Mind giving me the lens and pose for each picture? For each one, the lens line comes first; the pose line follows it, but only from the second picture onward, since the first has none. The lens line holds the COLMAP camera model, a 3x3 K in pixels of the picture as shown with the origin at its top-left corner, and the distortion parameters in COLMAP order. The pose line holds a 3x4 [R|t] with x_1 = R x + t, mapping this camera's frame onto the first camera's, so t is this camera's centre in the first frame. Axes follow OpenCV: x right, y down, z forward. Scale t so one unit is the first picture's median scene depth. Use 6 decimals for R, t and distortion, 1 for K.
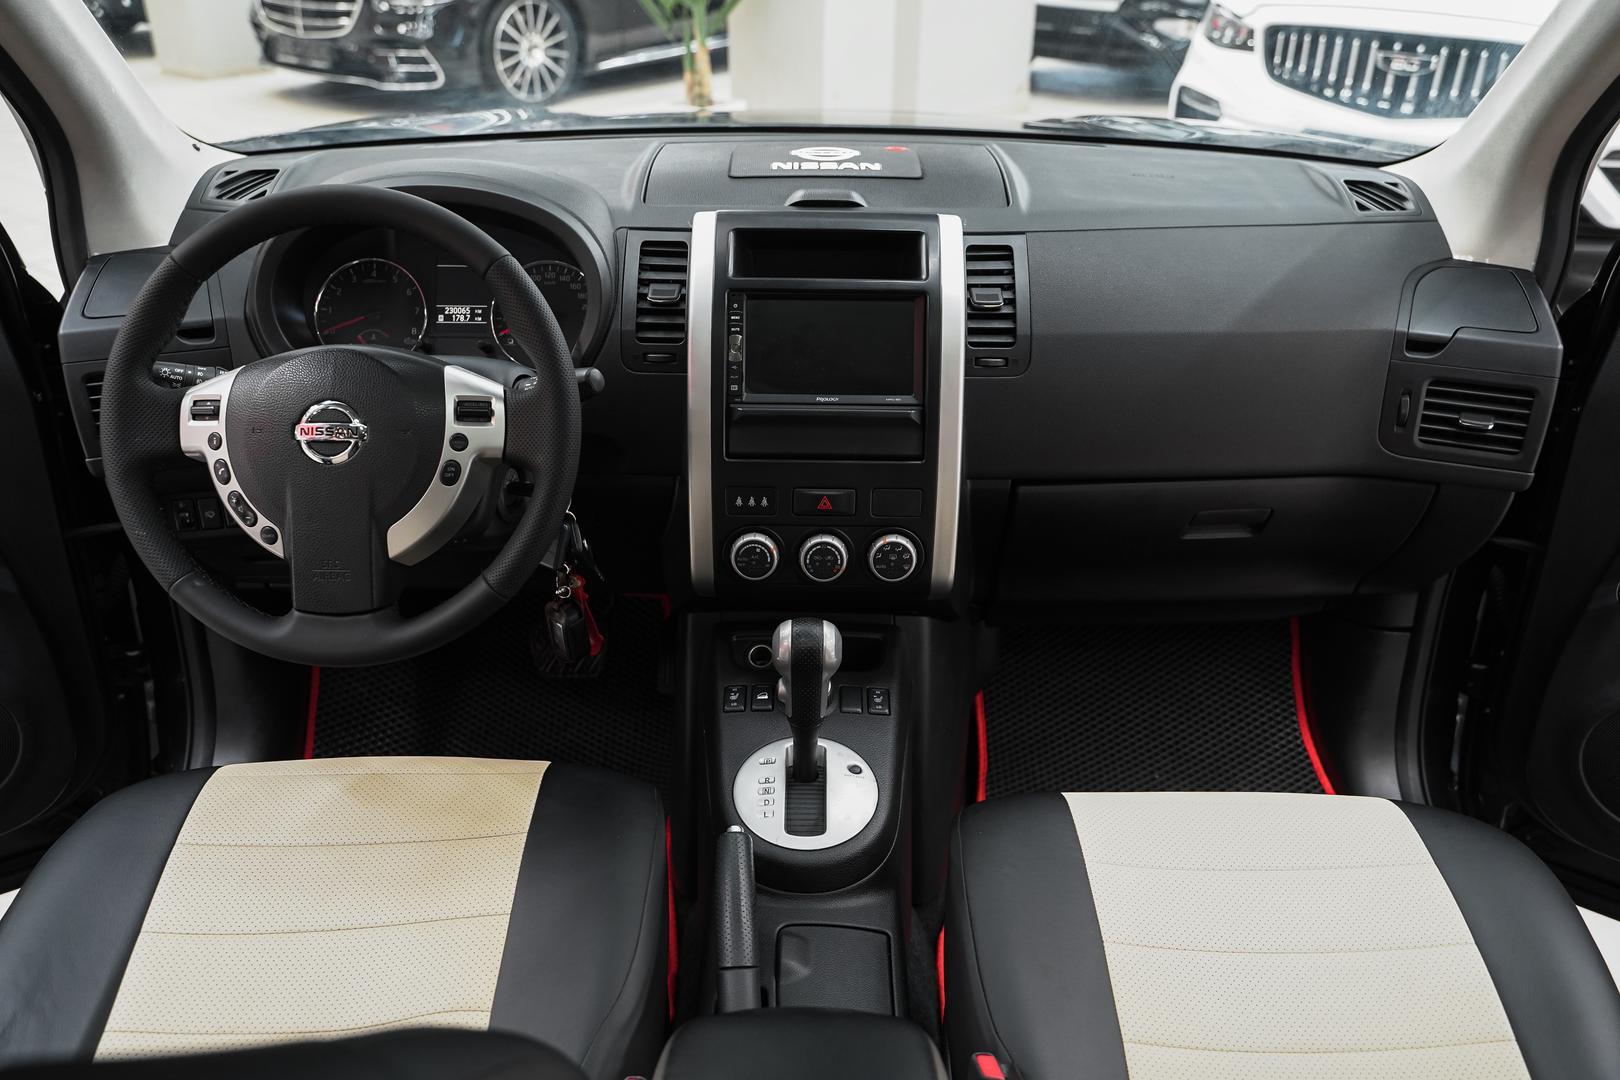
lens RADIAL K [[1295.2, 0, 802.3], [0, 1295.2, 533.1], [0, 0, 1]] dist [-0.014359, 0.010014]
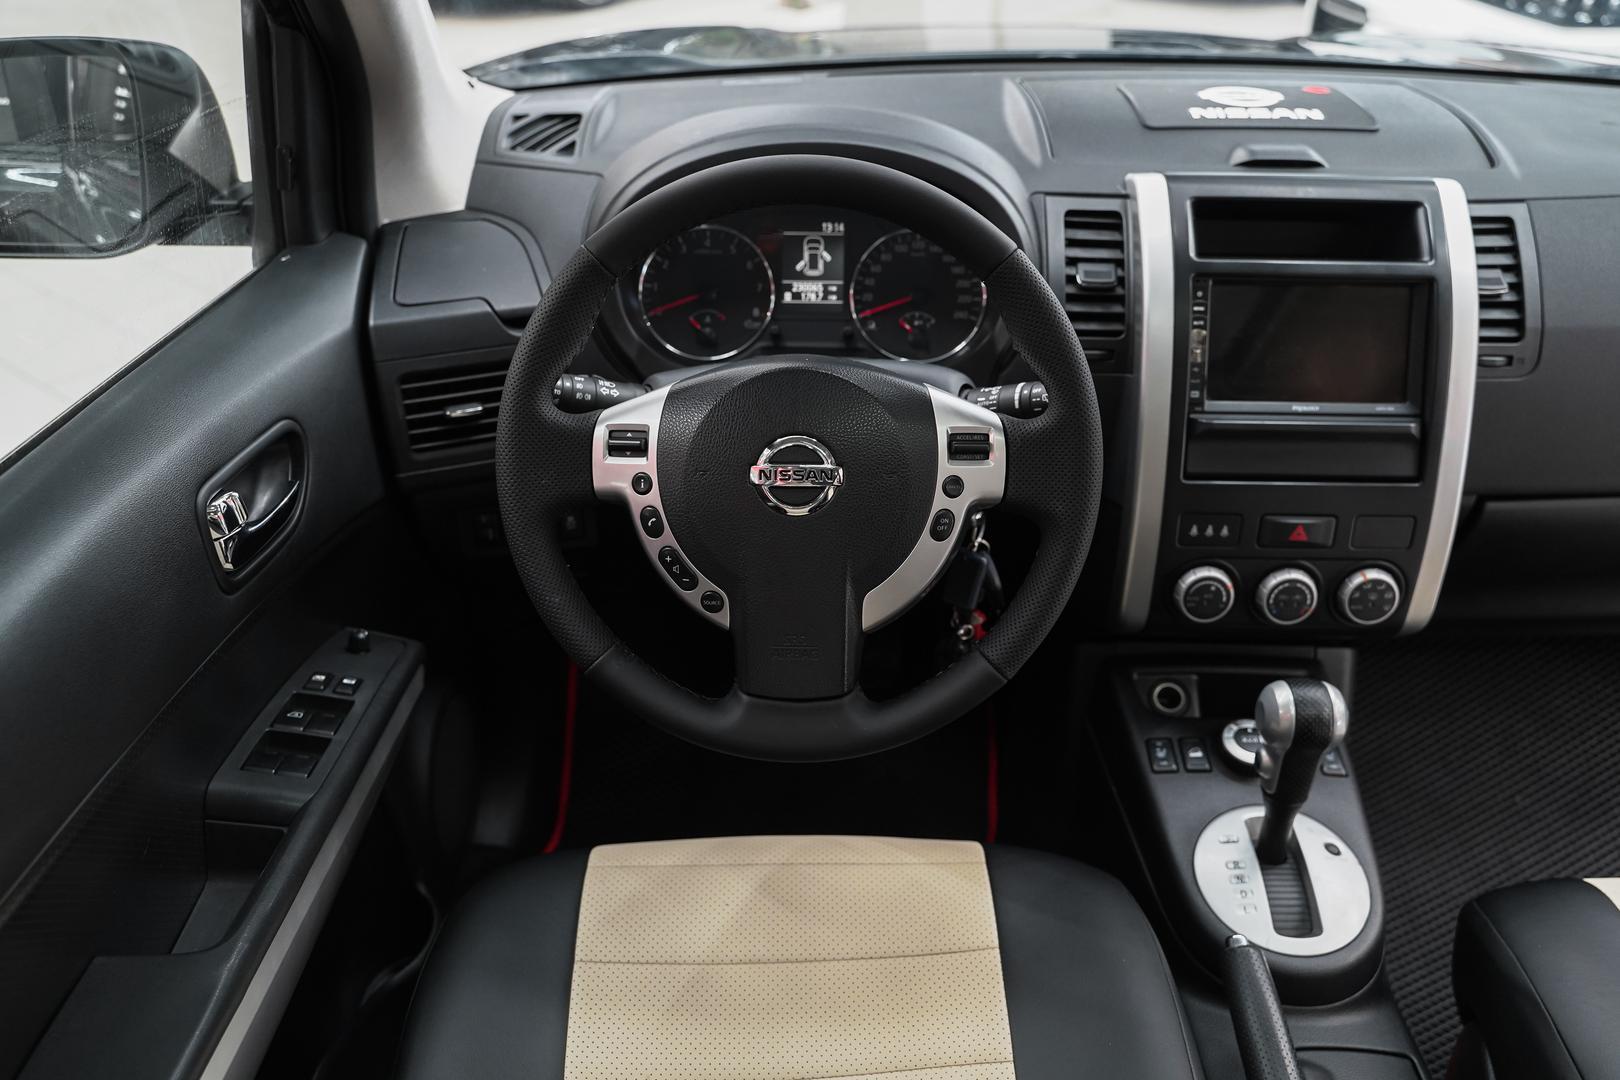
lens RADIAL K [[1295.2, 0, 826.3], [0, 1295.2, 545.9], [0, 0, 1]] dist [-0.014359, 0.010014]
pose [[0.999999, 0.000897, 0.000800, -0.279759], [-0.000957, 0.996888, 0.078822, -0.078259], [-0.000727, -0.078823, 0.996888, 0.165439]]
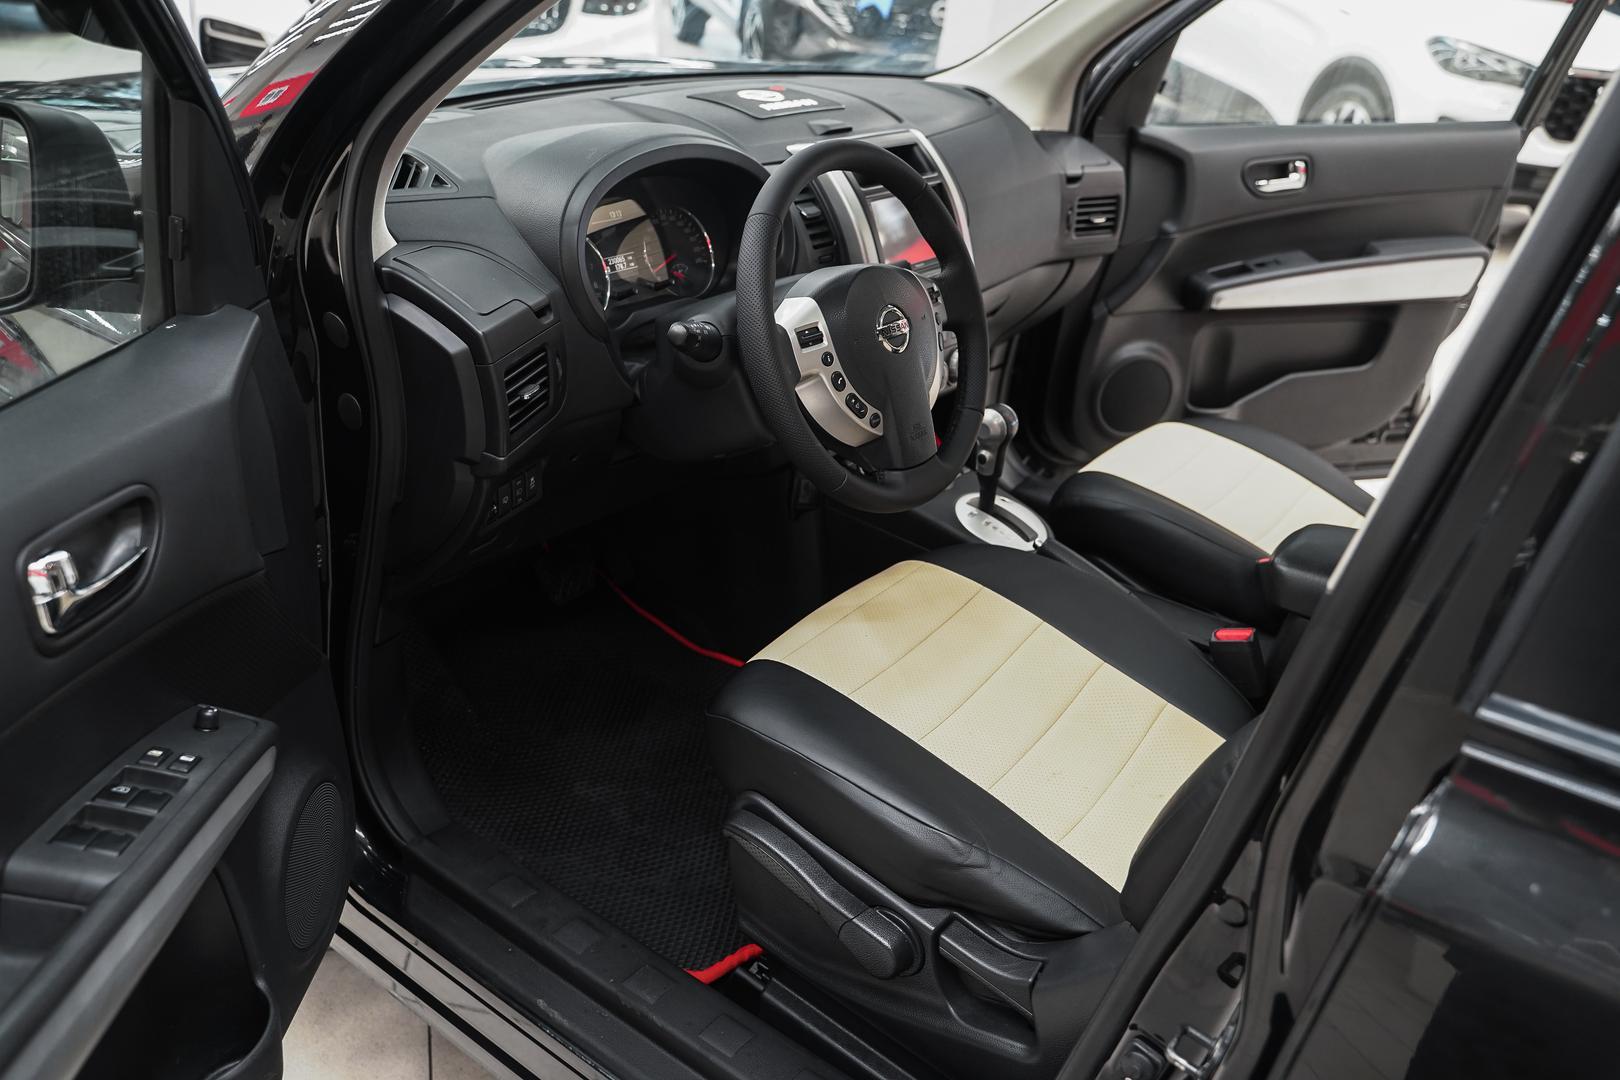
lens RADIAL K [[1295.2, 0, 807.9], [0, 1295.2, 539.3], [0, 0, 1]] dist [-0.014359, 0.010014]
pose [[0.599350, -0.326015, 0.731091, -1.172015], [0.278360, 0.941192, 0.191505, -0.124044], [-0.750531, 0.088728, 0.654852, 0.175693]]
